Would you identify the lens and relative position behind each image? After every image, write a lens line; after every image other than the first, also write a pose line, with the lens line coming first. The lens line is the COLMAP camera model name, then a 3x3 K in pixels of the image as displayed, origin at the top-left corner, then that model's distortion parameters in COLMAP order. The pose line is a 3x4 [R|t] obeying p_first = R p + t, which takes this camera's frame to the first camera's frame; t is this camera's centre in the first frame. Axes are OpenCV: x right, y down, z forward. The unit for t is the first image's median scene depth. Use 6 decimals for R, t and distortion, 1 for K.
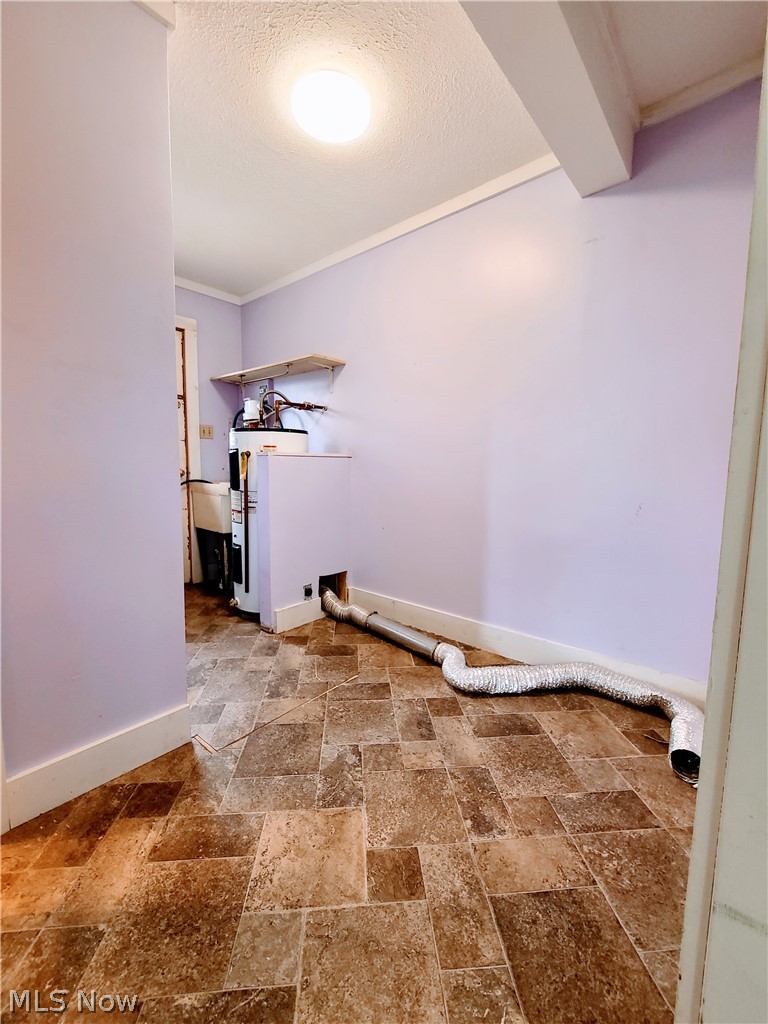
lens RADIAL K [[418.3, 0, 390.0], [0, 418.3, 509.6], [0, 0, 1]] dist [-0.013762, 0.000877]
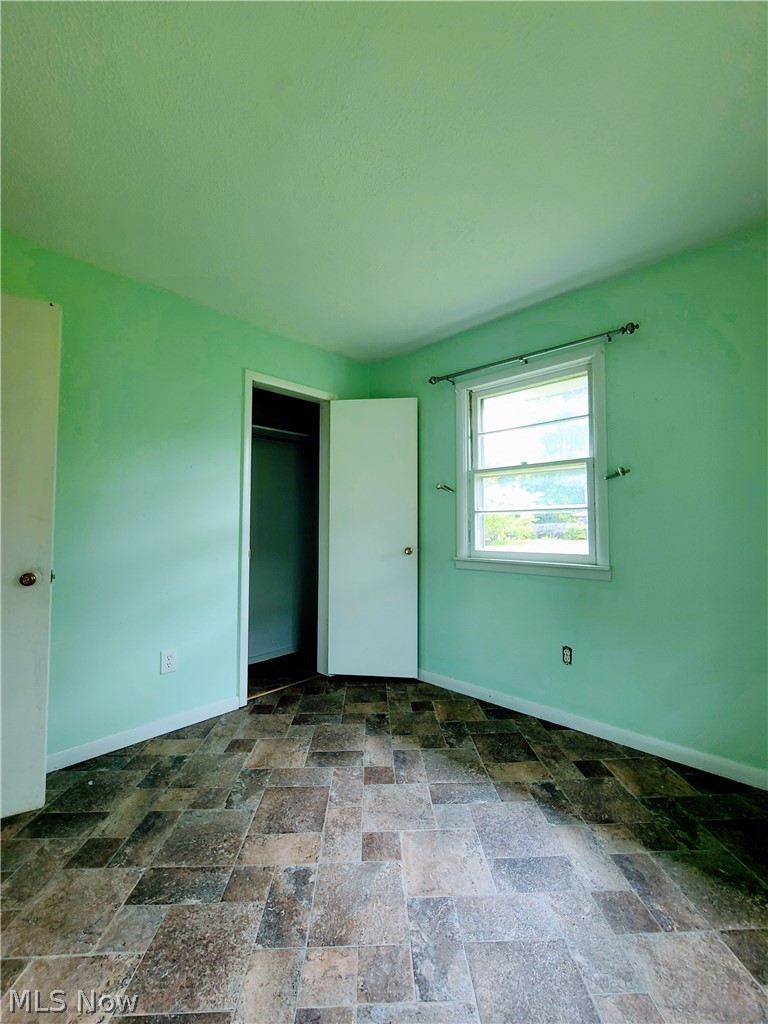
lens RADIAL K [[418.3, 0, 387.7], [0, 418.3, 508.3], [0, 0, 1]] dist [-0.013762, 0.000877]
pose [[-0.998629, -0.004292, 0.052167, -0.076386], [-0.000738, 0.997688, 0.067950, -0.352427], [-0.052338, 0.067818, -0.996324, 2.221658]]
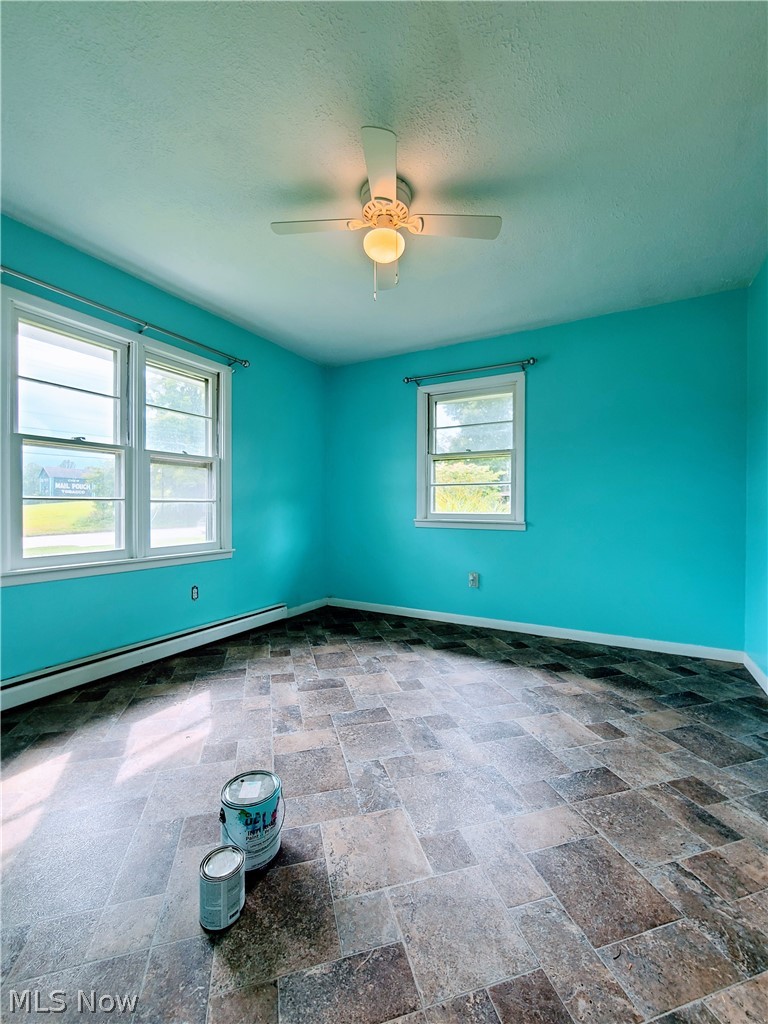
lens RADIAL K [[418.3, 0, 387.4], [0, 418.3, 507.5], [0, 0, 1]] dist [-0.013762, 0.000877]
pose [[0.981361, -0.002243, 0.192162, -0.370423], [0.022411, 0.994445, -0.102843, 0.007734], [-0.190864, 0.105233, 0.975960, -0.232310]]
